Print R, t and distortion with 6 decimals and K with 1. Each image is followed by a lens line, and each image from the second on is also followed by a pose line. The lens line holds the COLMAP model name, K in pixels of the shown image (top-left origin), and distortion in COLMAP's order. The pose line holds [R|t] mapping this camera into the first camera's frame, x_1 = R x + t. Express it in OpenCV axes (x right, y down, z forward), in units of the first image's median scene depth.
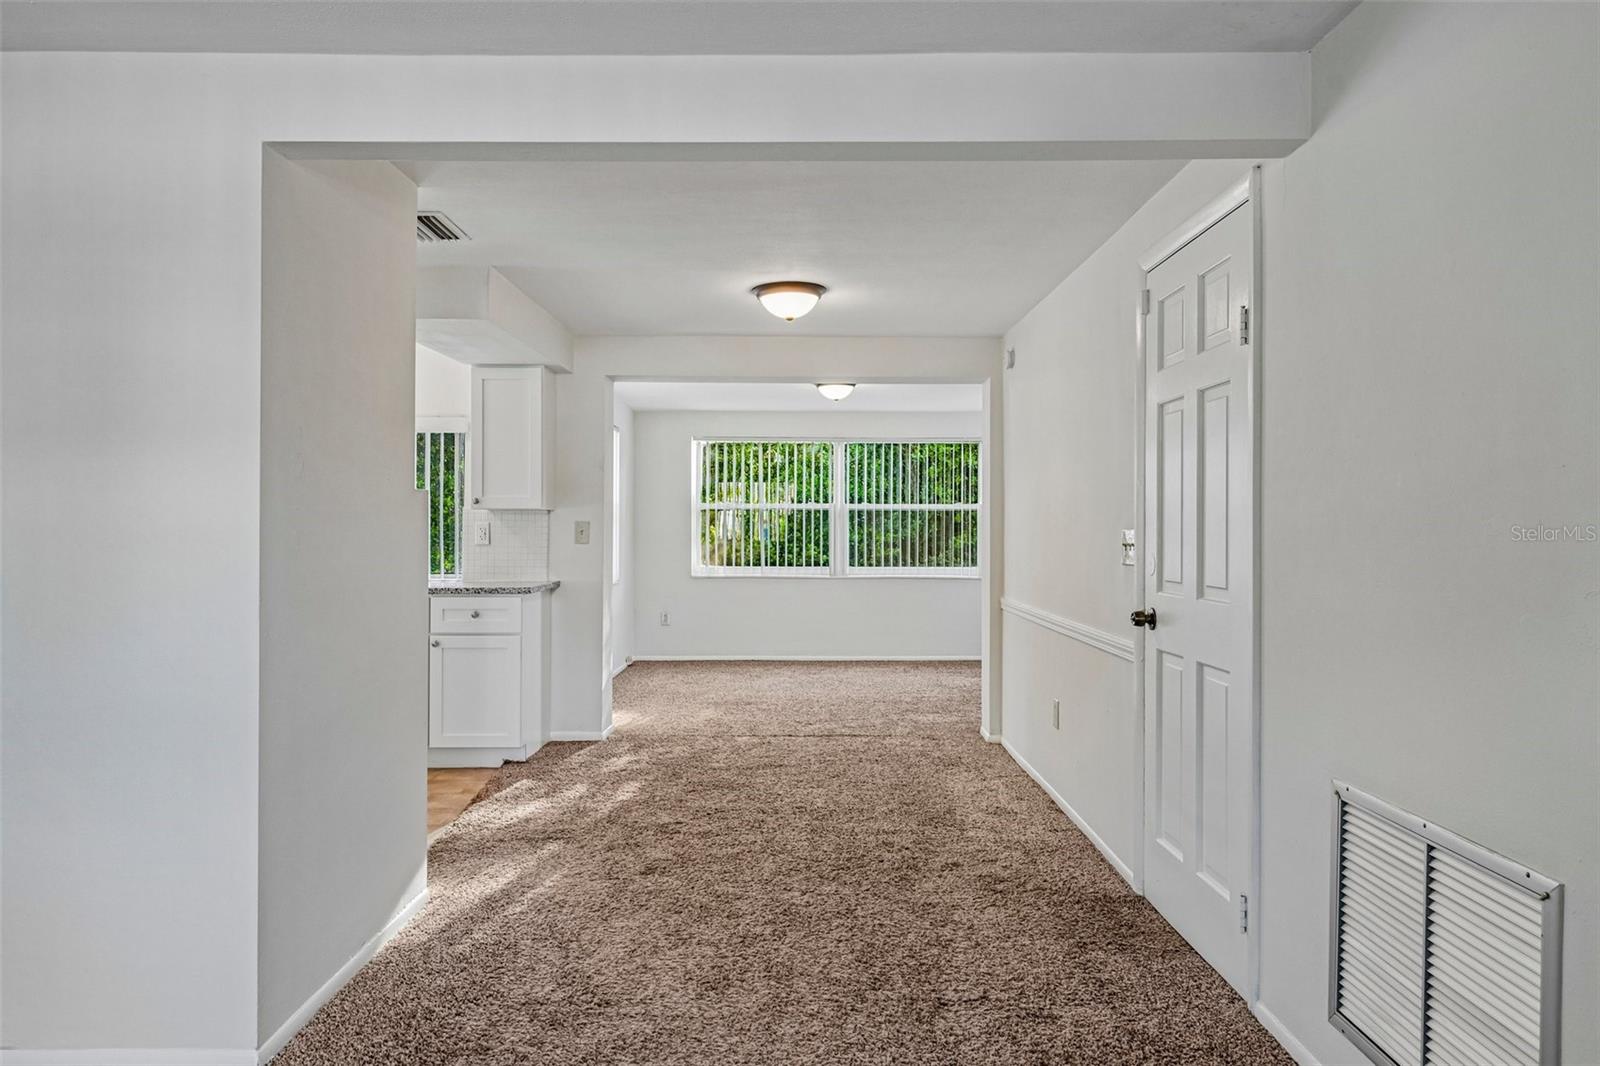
lens RADIAL K [[1062.3, 0, 823.4], [0, 1062.3, 516.3], [0, 0, 1]] dist [-0.001403, -0.000708]
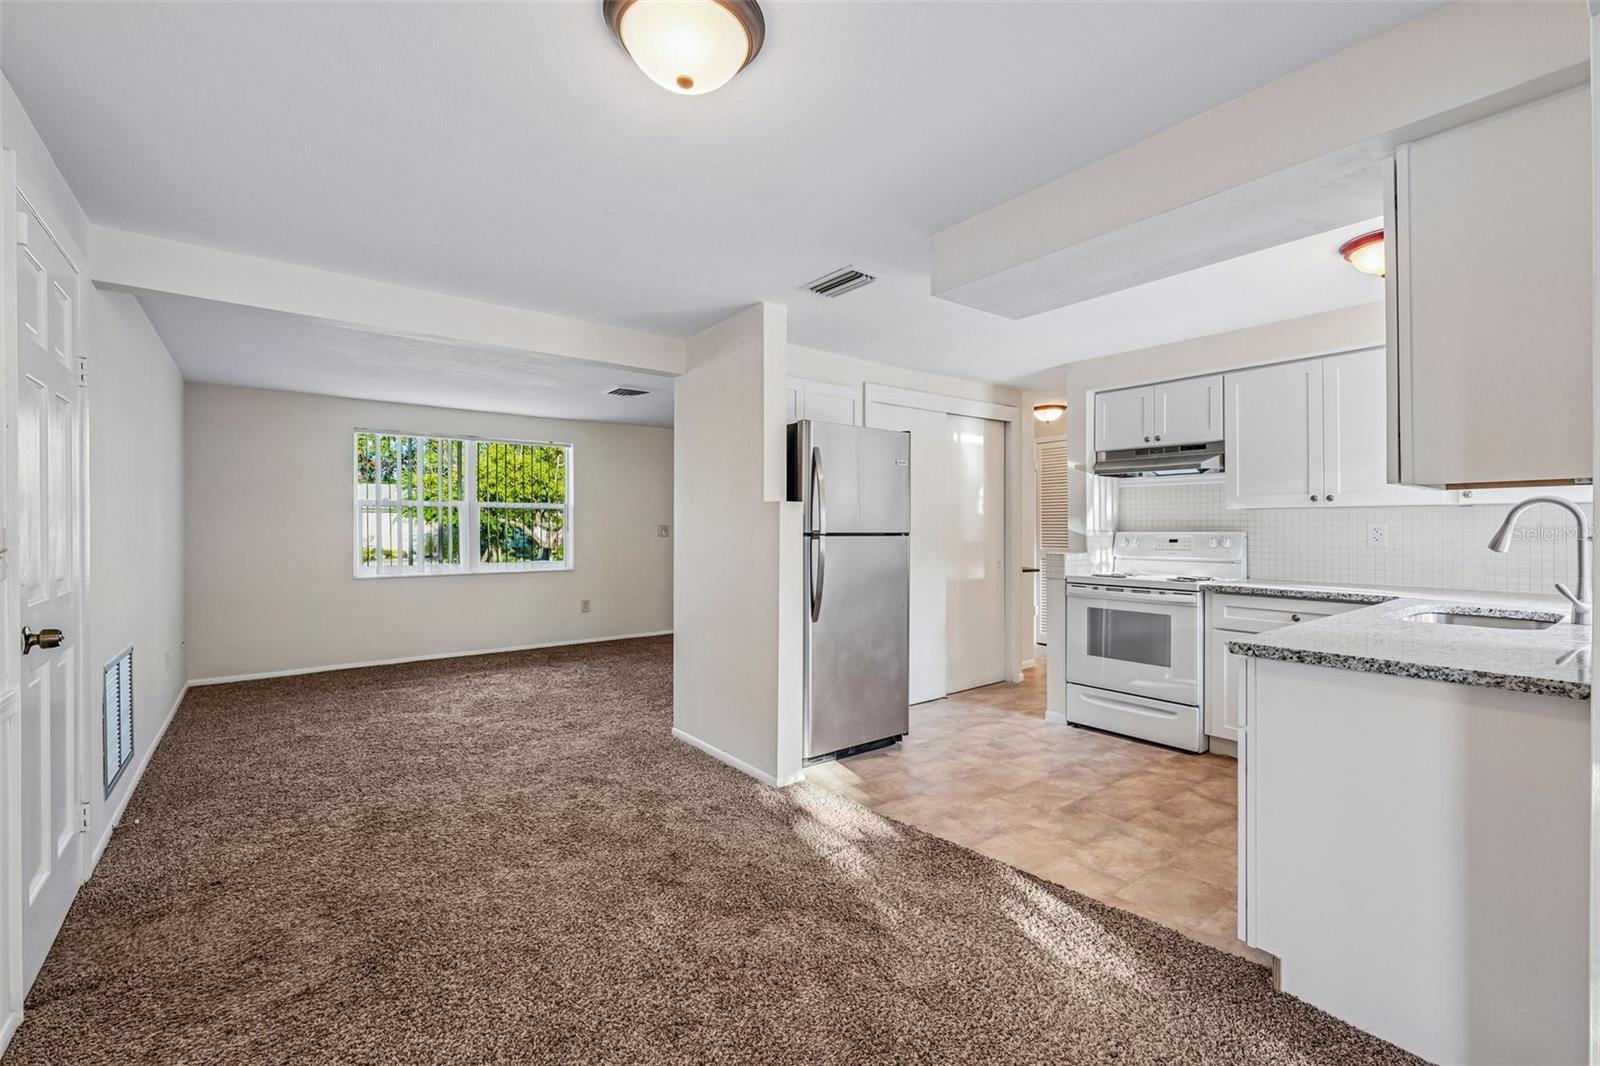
lens RADIAL K [[683.2, 0, 802.4], [0, 683.2, 527.1], [0, 0, 1]] dist [-0.001037, -0.000302]
pose [[-0.804298, -0.000265, -0.594226, 0.080988], [0.006599, 0.999934, -0.009378, 0.010637], [0.594189, -0.011464, -0.804243, 0.992191]]
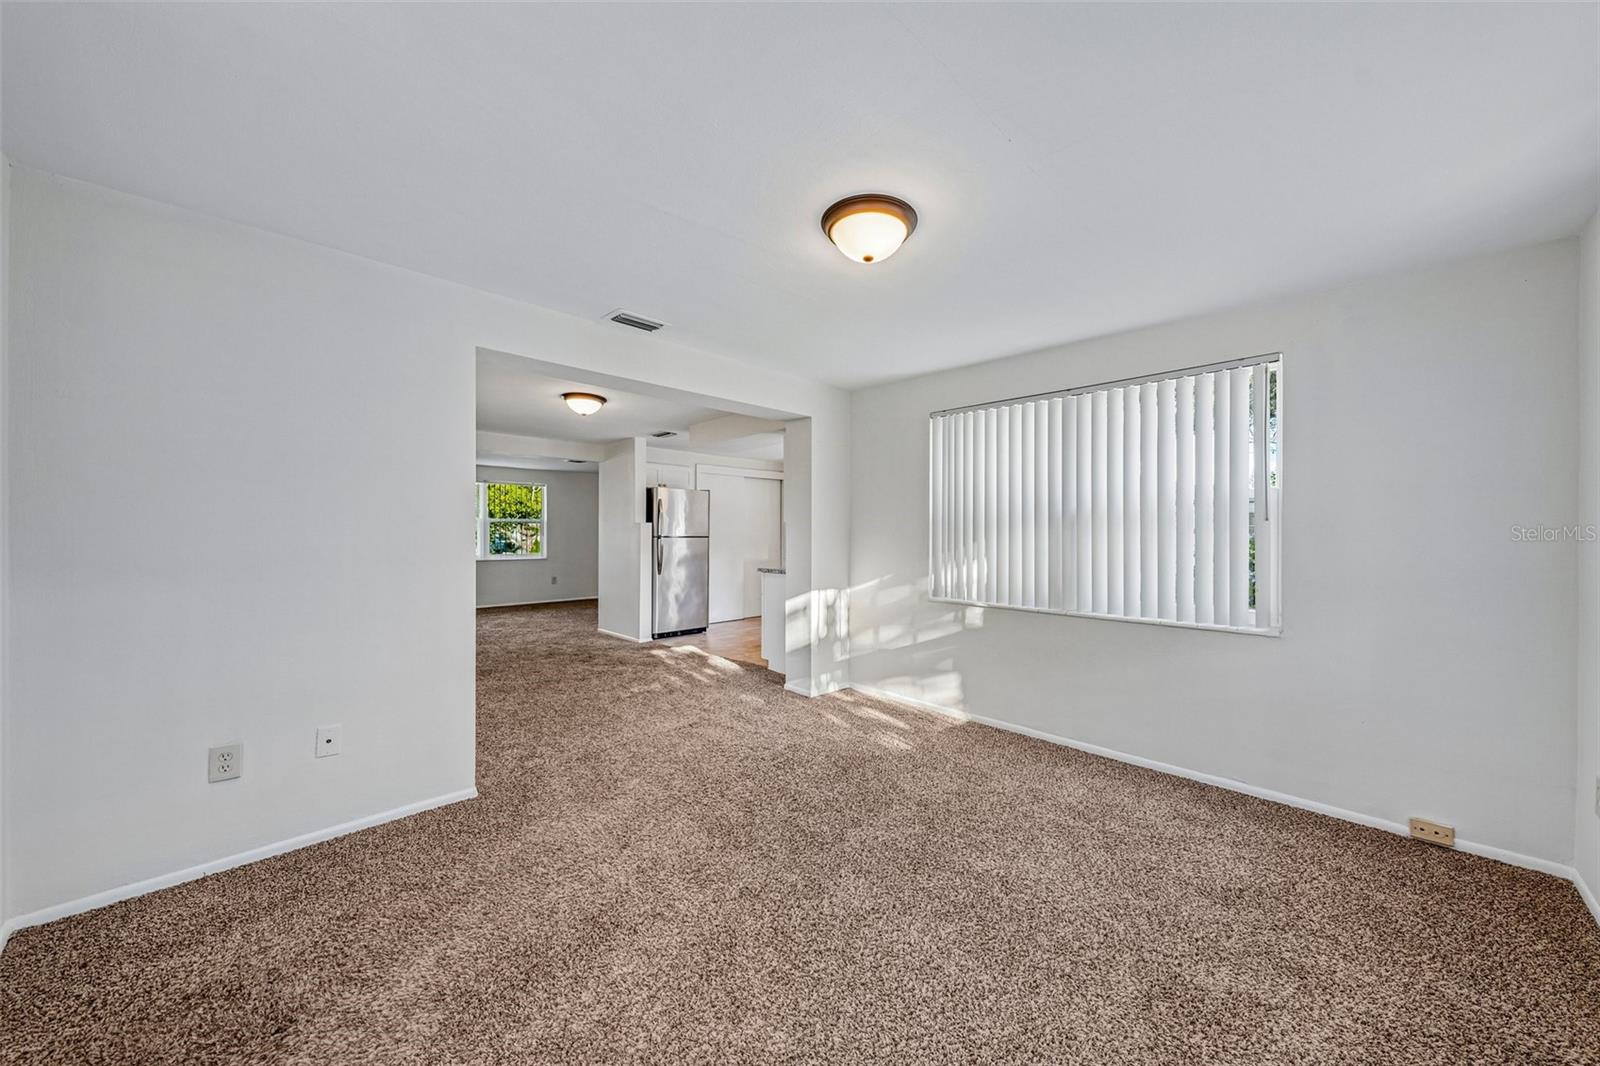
lens RADIAL K [[555.9, 0, 805.2], [0, 555.9, 531.2], [0, 0, 1]] dist [-0.000111, 0.000000]
pose [[-0.728311, -0.005677, -0.685223, 0.259837], [0.006090, 0.999873, -0.014756, 0.018660], [0.685220, -0.014920, -0.728184, 1.503546]]
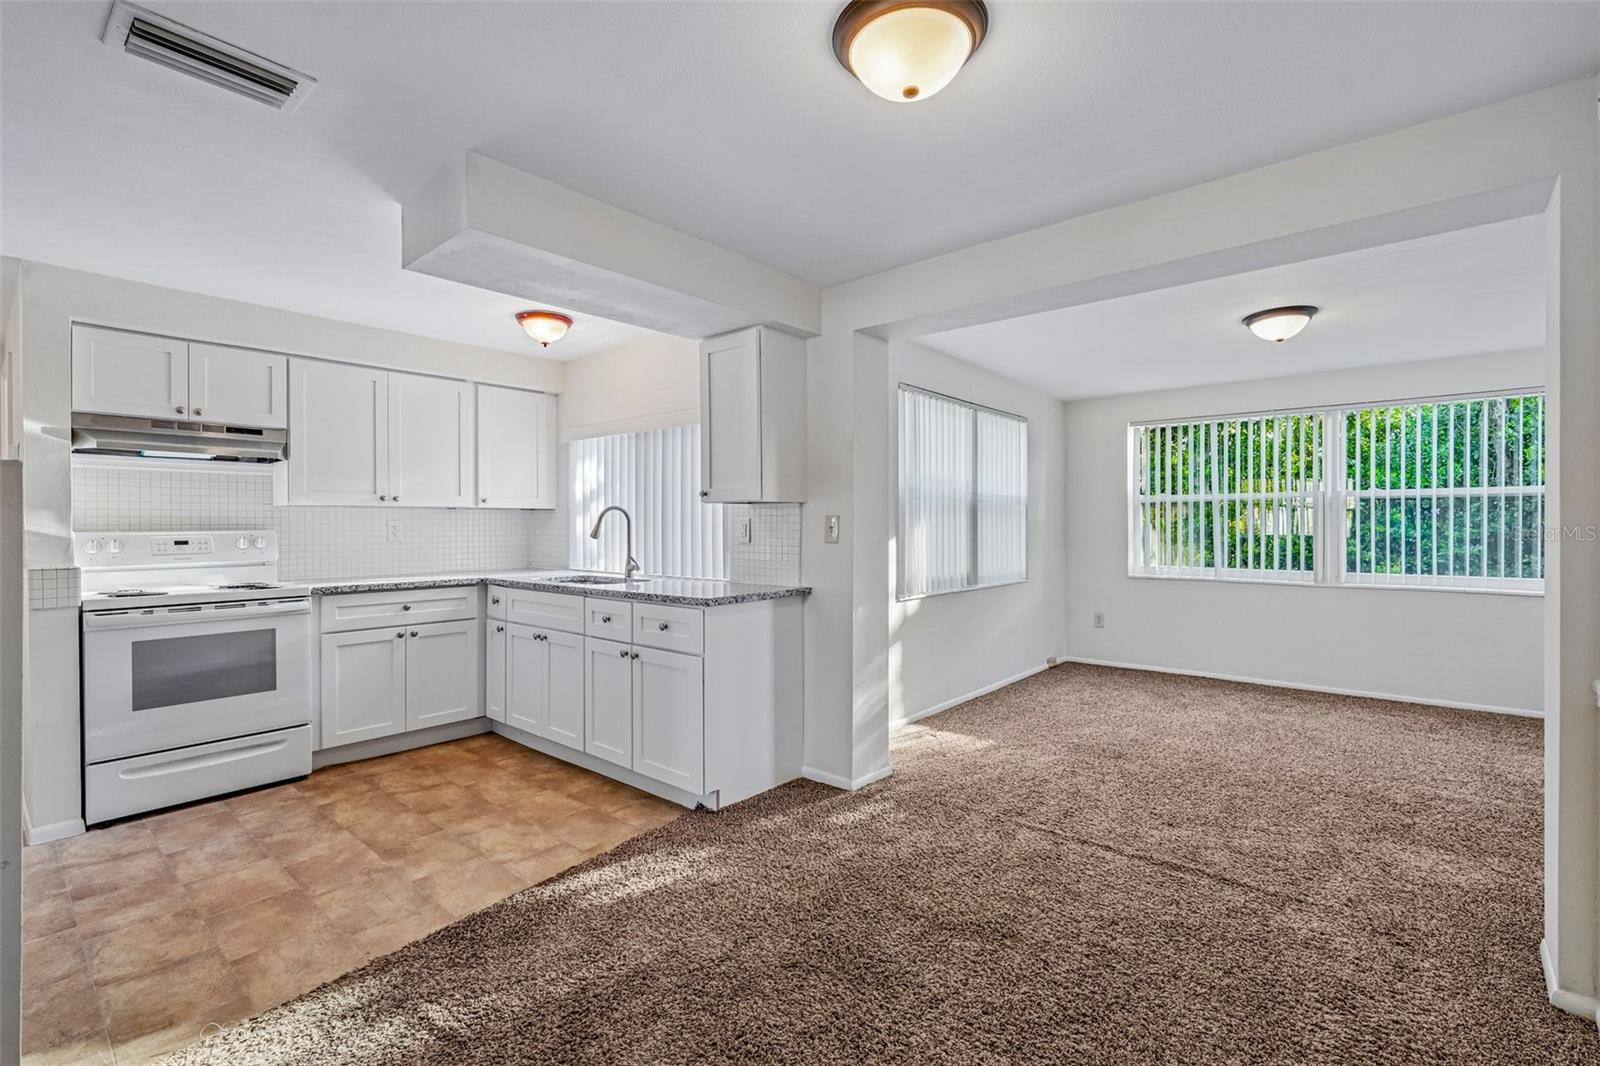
lens RADIAL K [[716.2, 0, 806.4], [0, 716.2, 524.7], [0, 0, 1]] dist [-0.000296, 0.000275]
pose [[0.751046, -0.002097, -0.660246, 0.116197], [0.010705, 0.999902, 0.009001, 0.006576], [0.660163, -0.013828, 0.750995, 0.558956]]
